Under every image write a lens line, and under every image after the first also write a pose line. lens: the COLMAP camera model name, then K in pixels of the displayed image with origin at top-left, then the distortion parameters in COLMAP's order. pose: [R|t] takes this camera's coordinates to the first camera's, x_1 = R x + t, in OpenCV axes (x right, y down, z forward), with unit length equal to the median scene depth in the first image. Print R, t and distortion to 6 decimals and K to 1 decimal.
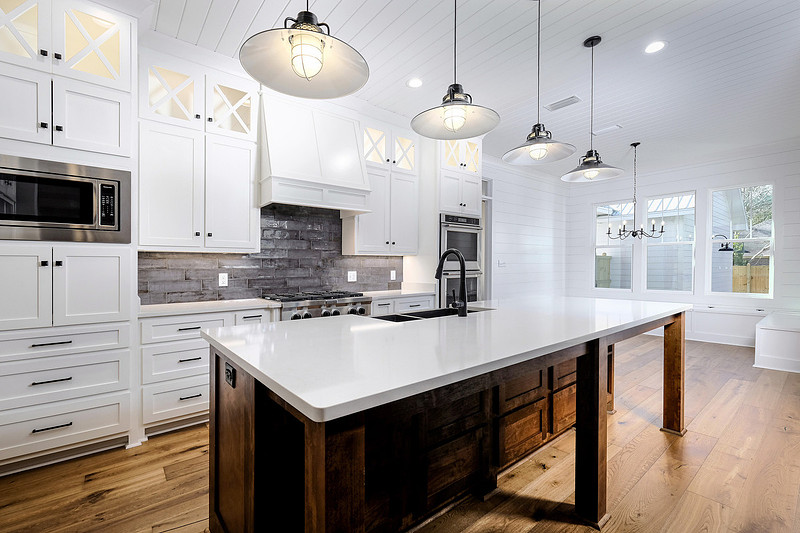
lens RADIAL K [[359.2, 0, 417.6], [0, 359.2, 265.4], [0, 0, 1]] dist [0.000585, 0.000466]
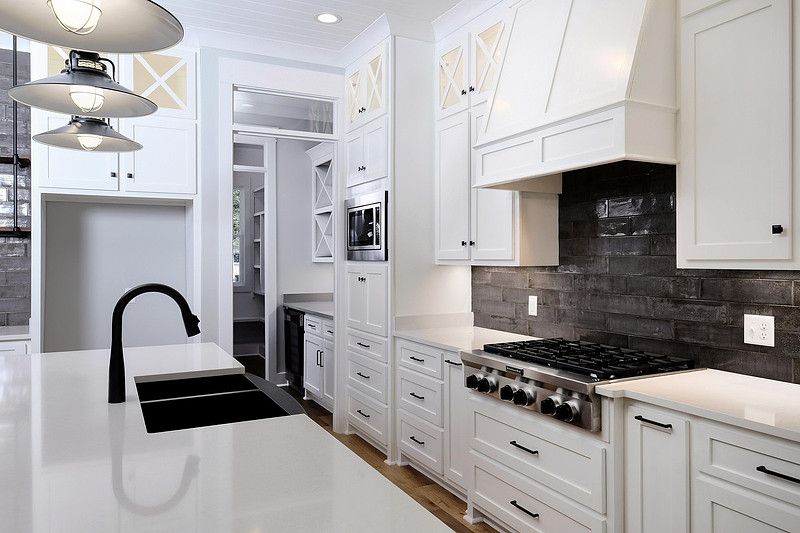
lens RADIAL K [[557.1, 0, 395.4], [0, 557.1, 263.6], [0, 0, 1]] dist [-0.005809, 0.000103]
pose [[-0.252486, 0.005540, -0.967585, 0.528211], [-0.003293, 0.999973, 0.006585, -0.044313], [0.967595, 0.004849, -0.252461, 1.015751]]
